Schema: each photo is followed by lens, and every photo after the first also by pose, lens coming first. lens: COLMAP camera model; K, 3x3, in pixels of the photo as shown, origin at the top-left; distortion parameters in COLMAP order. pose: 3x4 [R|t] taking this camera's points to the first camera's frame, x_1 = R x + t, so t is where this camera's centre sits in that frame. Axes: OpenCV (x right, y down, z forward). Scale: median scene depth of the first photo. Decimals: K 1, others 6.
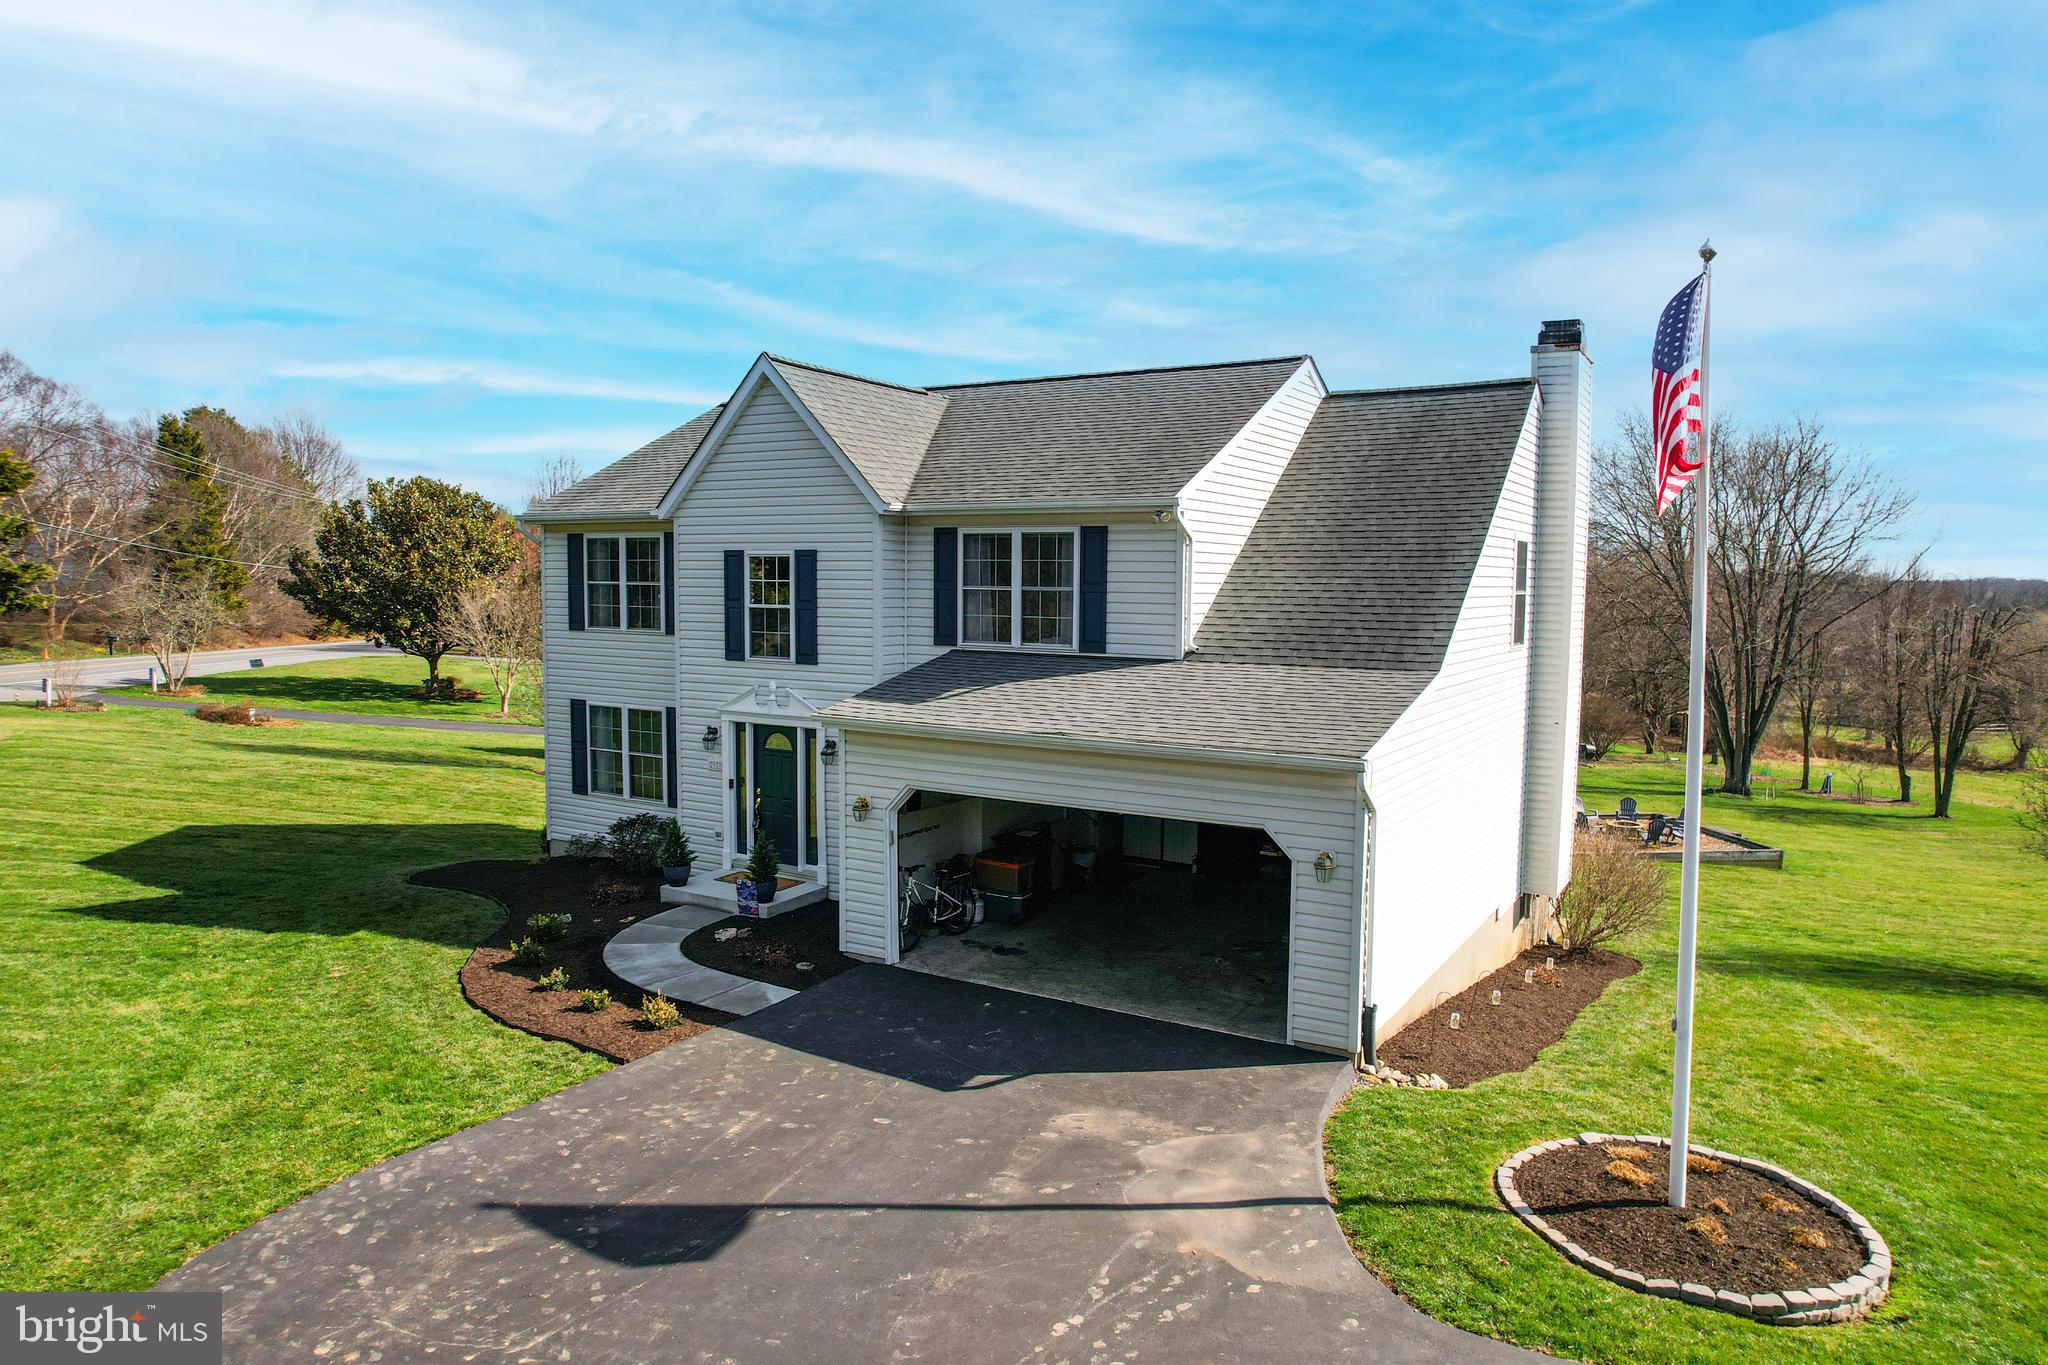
lens RADIAL K [[1297.8, 0, 1024.0], [0, 1297.8, 682.5], [0, 0, 1]] dist [-0.078870, 0.072651]
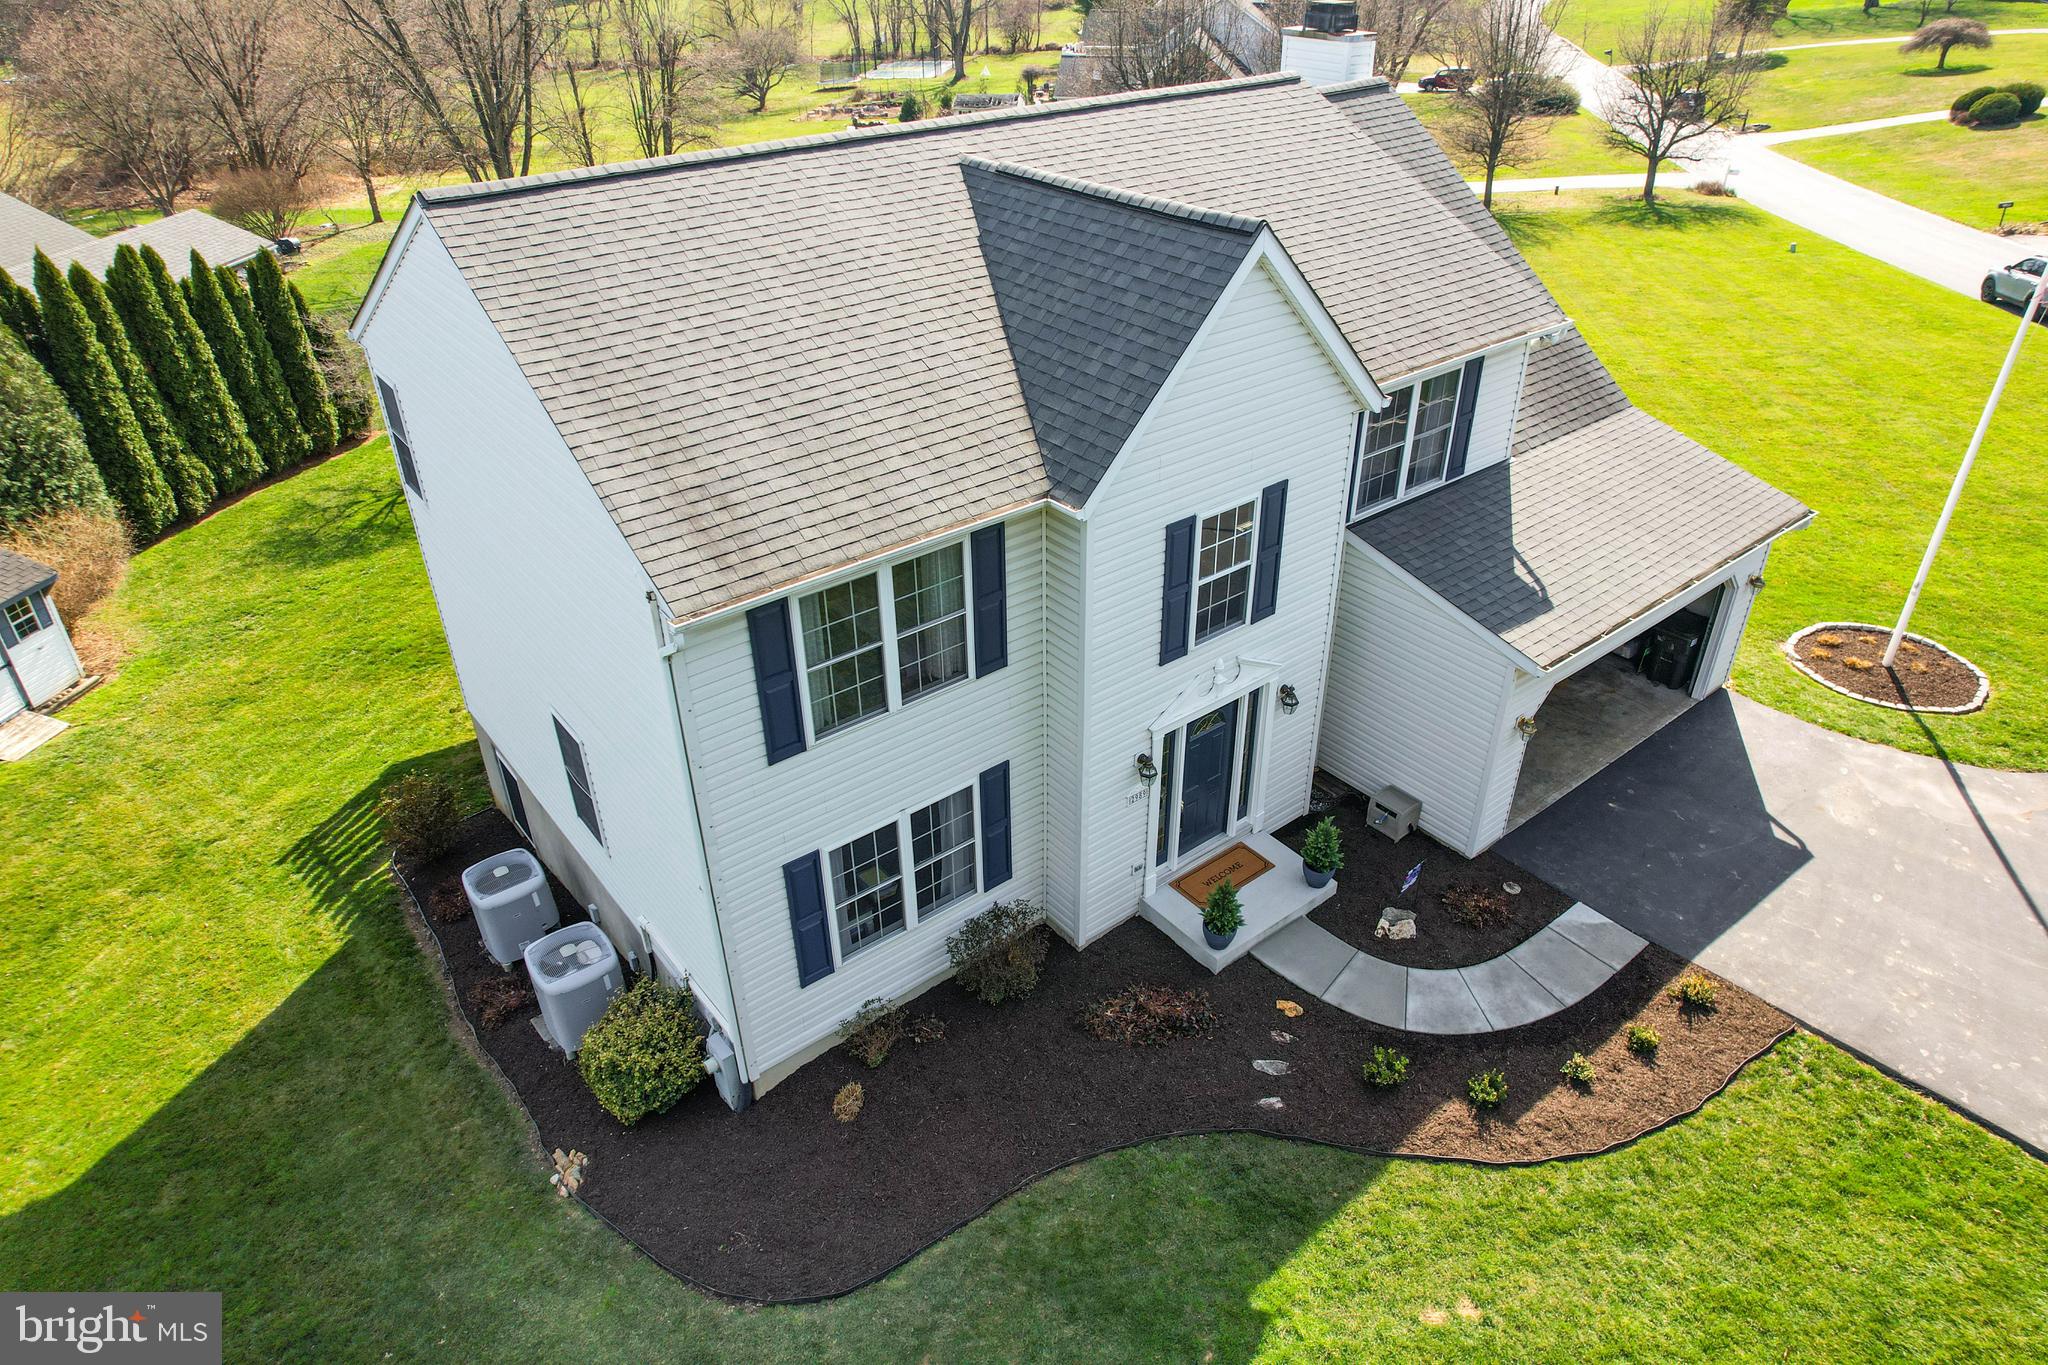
lens RADIAL K [[1297.8, 0, 1024.0], [0, 1297.8, 682.5], [0, 0, 1]] dist [-0.078870, 0.072651]
pose [[0.344248, -0.512598, 0.786598, -0.834912], [0.085381, 0.851426, 0.517479, -0.390203], [-0.934988, -0.110981, 0.336868, 0.851825]]
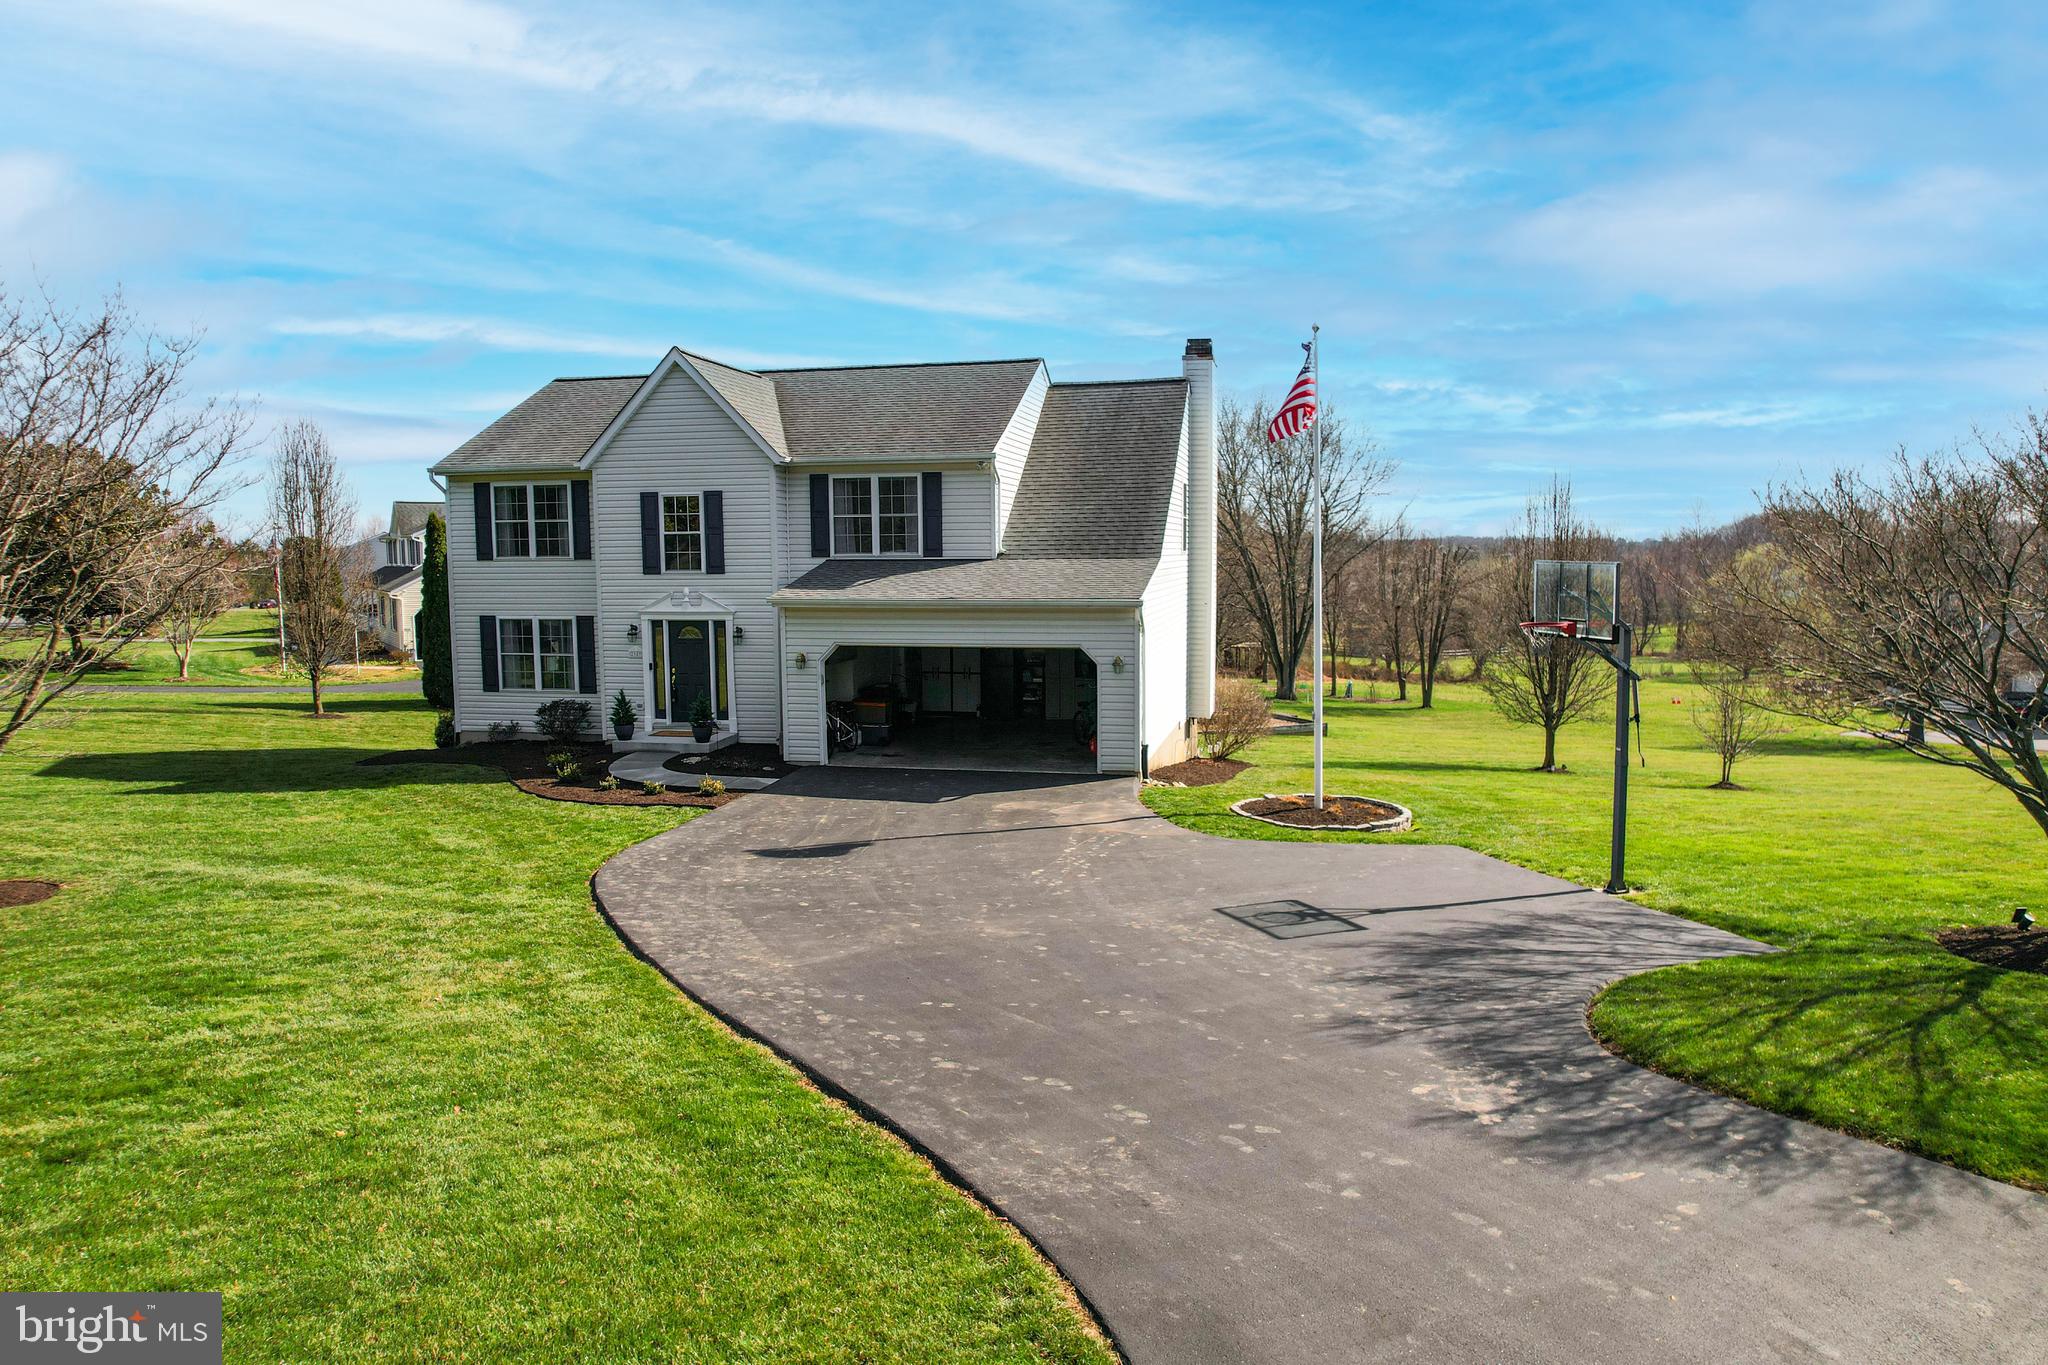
lens RADIAL K [[1297.8, 0, 1024.0], [0, 1297.8, 682.5], [0, 0, 1]] dist [-0.078870, 0.072651]
pose [[0.947045, -0.048743, 0.317381, -0.294084], [0.041109, 0.998683, 0.030710, 0.071581], [-0.318460, -0.016036, 0.947801, -0.408105]]
